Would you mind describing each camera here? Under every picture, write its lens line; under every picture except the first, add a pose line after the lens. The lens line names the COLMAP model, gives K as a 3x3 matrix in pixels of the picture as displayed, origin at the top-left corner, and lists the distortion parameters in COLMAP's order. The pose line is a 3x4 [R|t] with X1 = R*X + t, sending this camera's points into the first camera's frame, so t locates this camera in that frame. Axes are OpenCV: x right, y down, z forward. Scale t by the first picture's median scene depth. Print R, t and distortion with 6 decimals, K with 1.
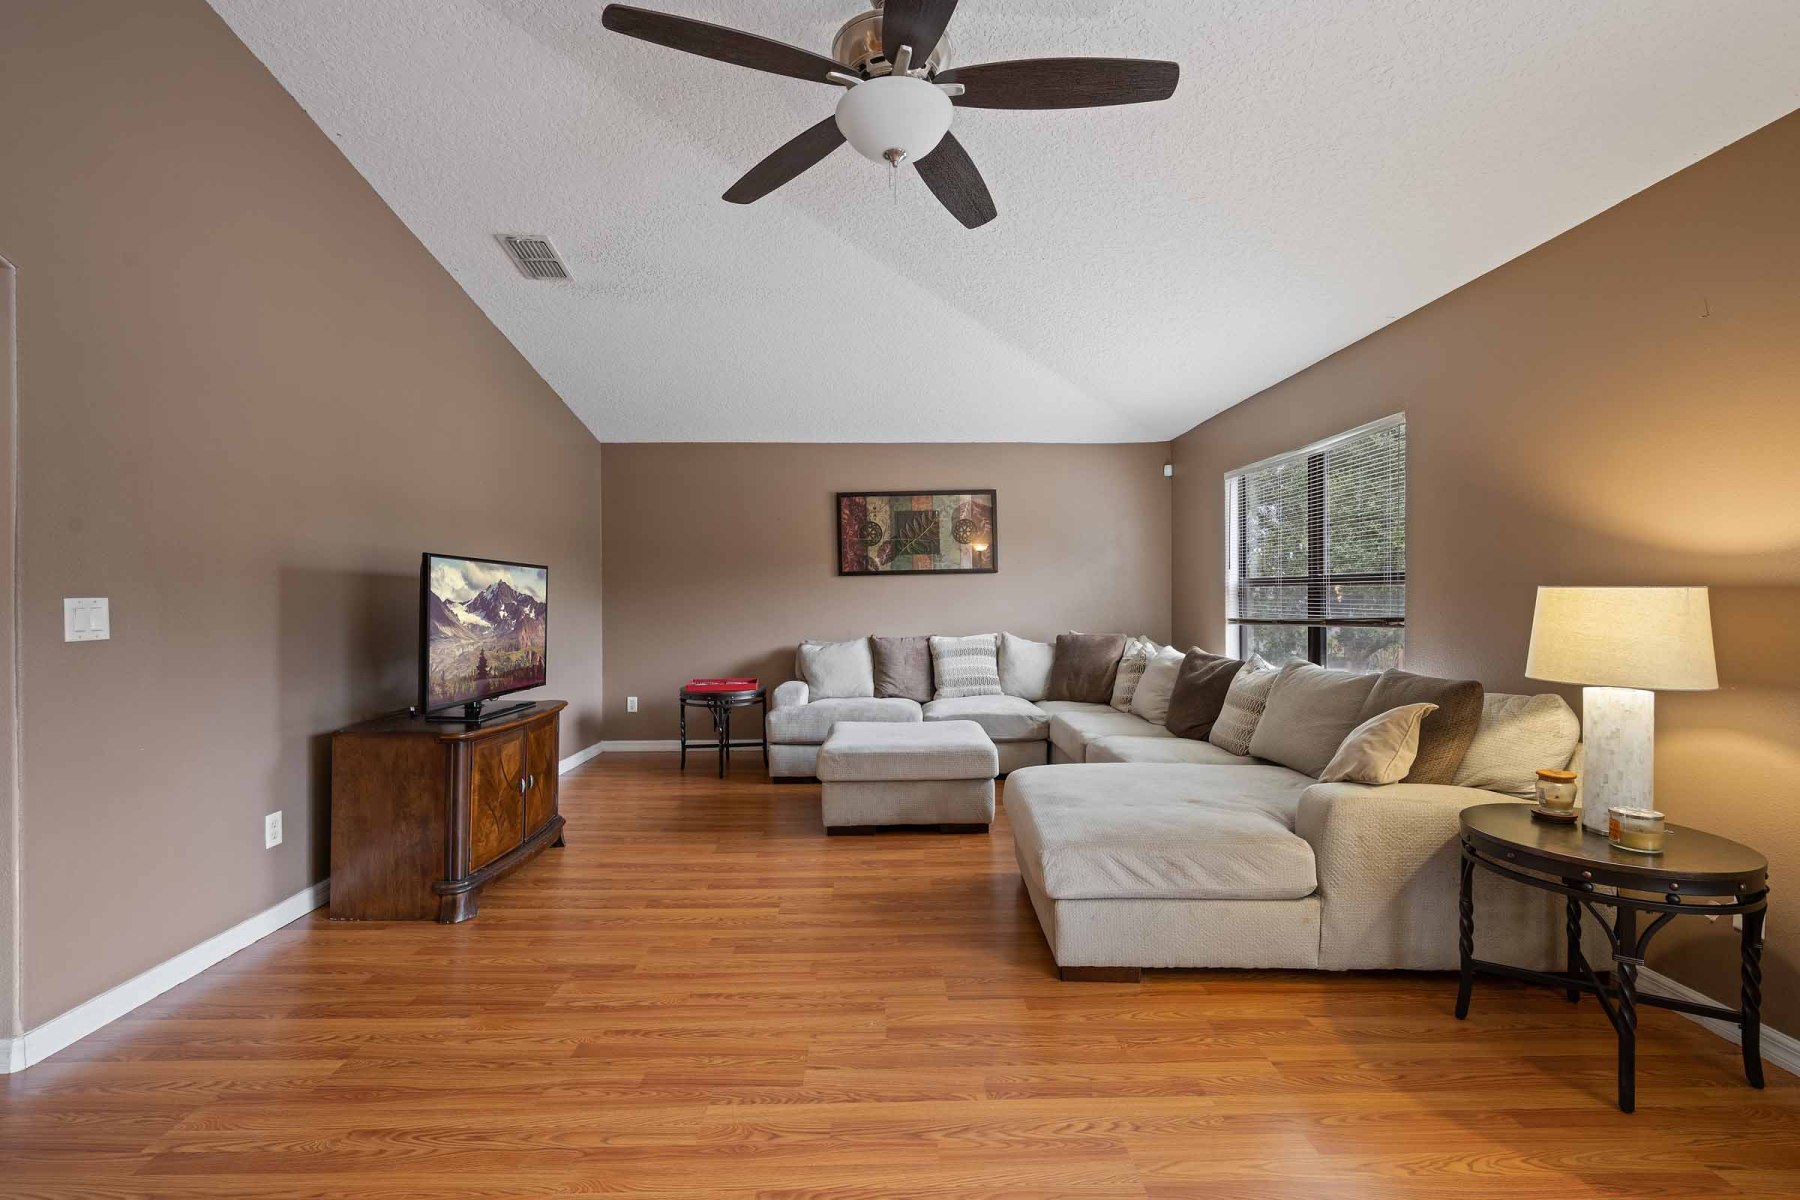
lens RADIAL K [[770.5, 0, 900.0], [0, 770.5, 600.0], [0, 0, 1]] dist [-0.000417, -0.000126]
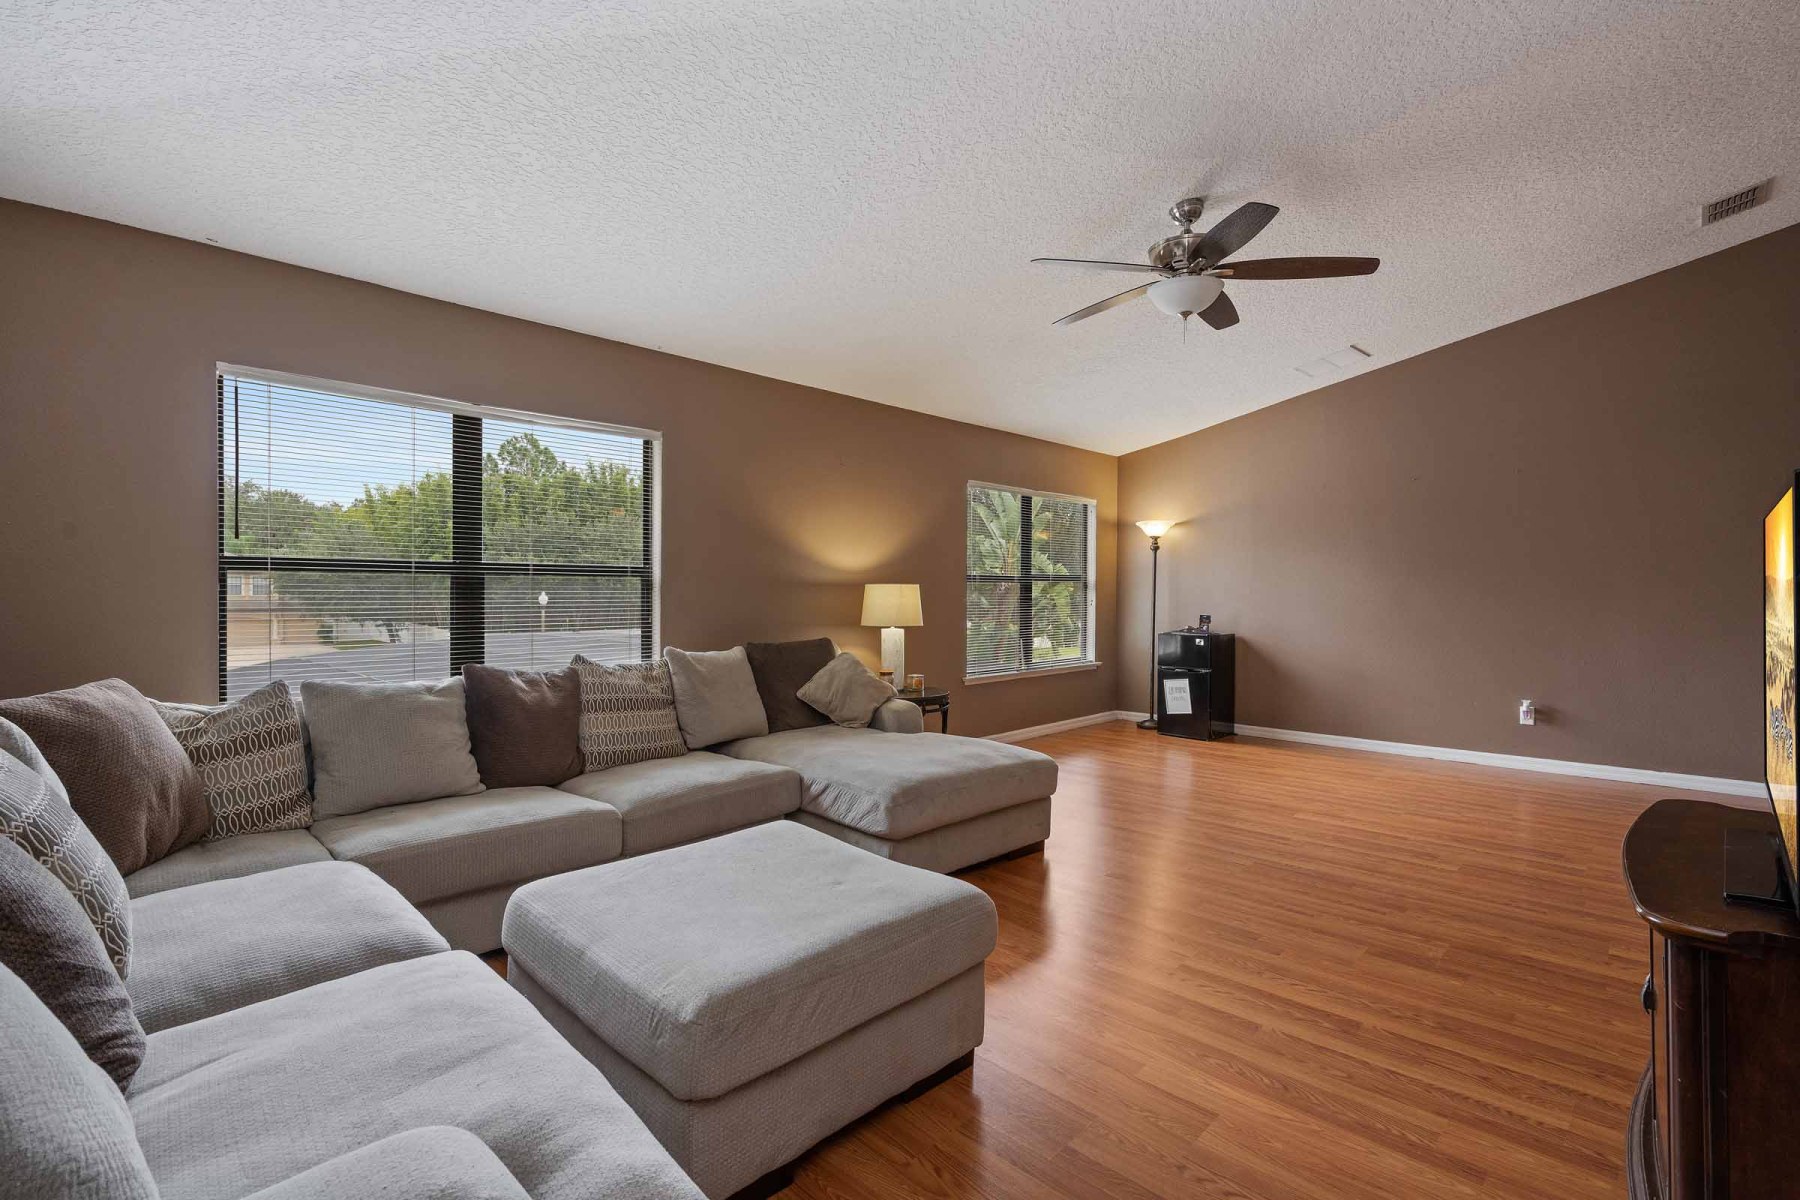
lens RADIAL K [[842.2, 0, 900.0], [0, 842.2, 600.0], [0, 0, 1]] dist [-0.000438, -0.000212]
pose [[-0.702734, -0.004802, 0.711437, -0.775950], [0.003882, 0.999936, 0.010584, -0.000137], [-0.711443, 0.010200, -0.702670, 2.455281]]
